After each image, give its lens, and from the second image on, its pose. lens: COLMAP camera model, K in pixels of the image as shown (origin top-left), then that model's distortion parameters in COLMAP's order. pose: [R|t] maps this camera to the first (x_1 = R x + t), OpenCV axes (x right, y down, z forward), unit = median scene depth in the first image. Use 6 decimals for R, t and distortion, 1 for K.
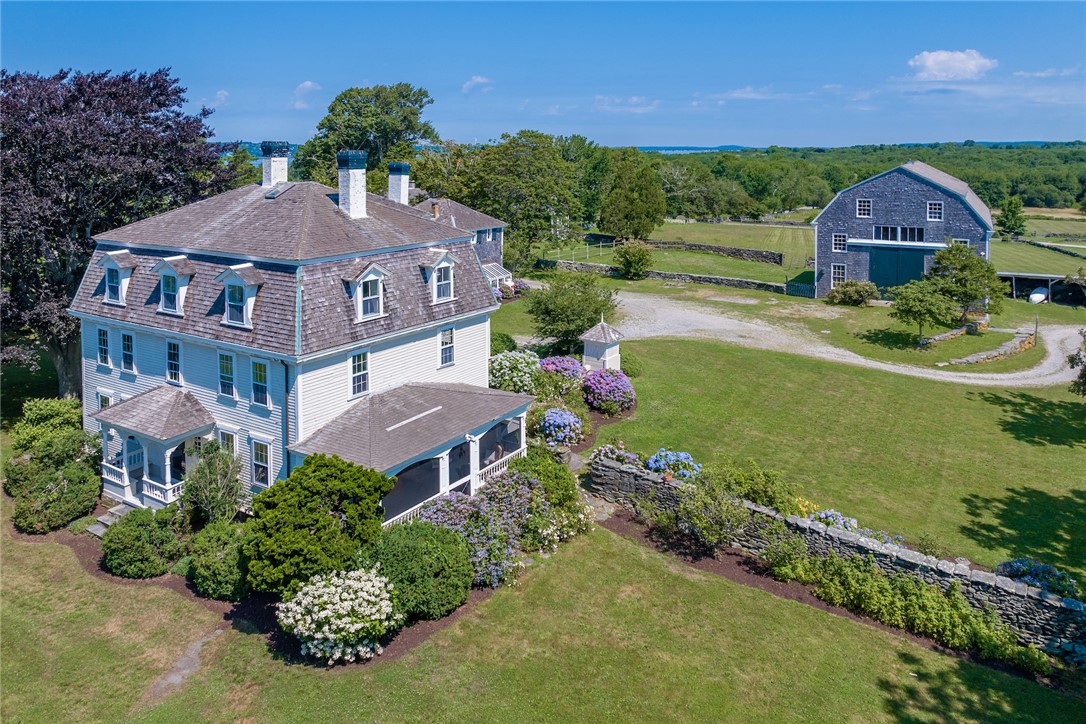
lens RADIAL K [[775.3, 0, 546.1], [0, 775.3, 277.9], [0, 0, 1]] dist [-0.018041, -0.008778]
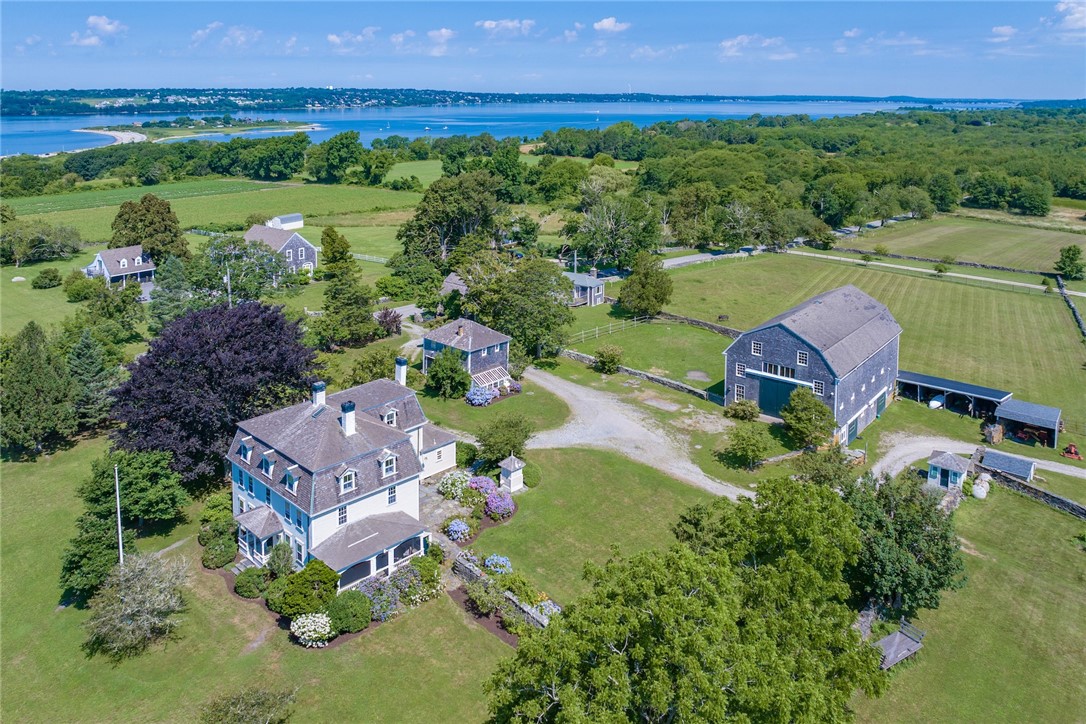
lens RADIAL K [[775.3, 0, 546.1], [0, 775.3, 277.9], [0, 0, 1]] dist [-0.018041, -0.008778]
pose [[0.980444, 0.044319, -0.191744, 0.708414], [-0.030898, 0.996895, 0.072424, -0.716189], [0.194358, -0.065083, 0.978769, -0.988491]]
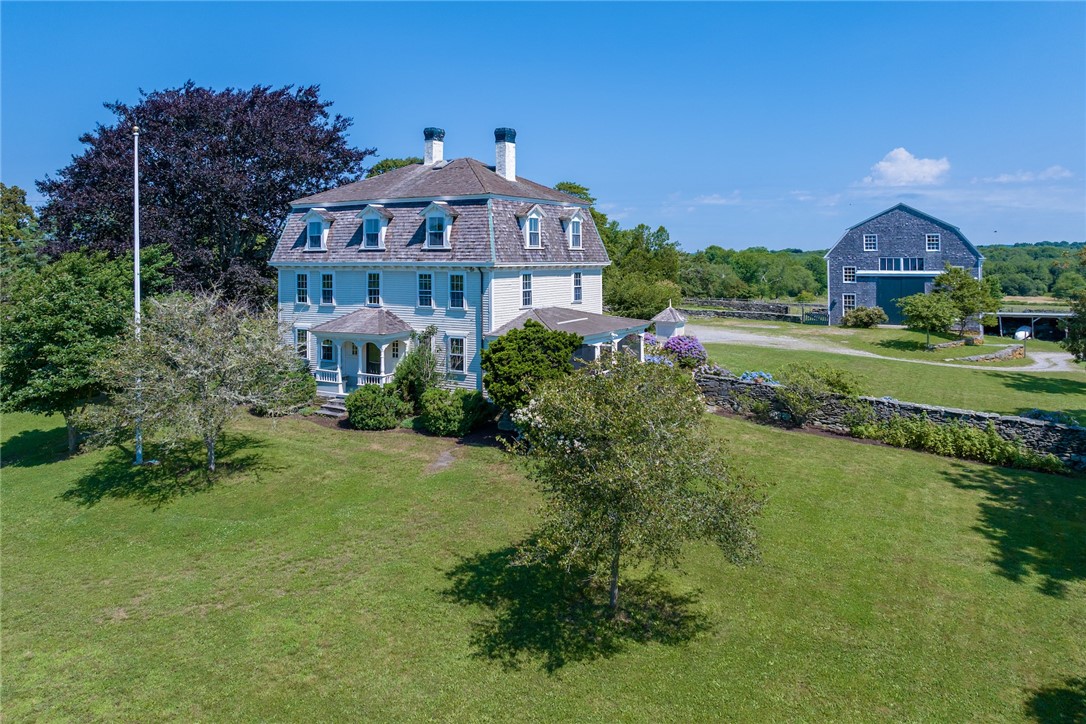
lens RADIAL K [[792.1, 0, 543.0], [0, 792.1, 362.0], [0, 0, 1]] dist [-0.019474, -0.004895]
pose [[0.999343, -0.015036, 0.032977, -0.251685], [0.016396, 0.999010, -0.041364, 0.290199], [-0.032322, 0.041877, 0.998600, -0.302854]]
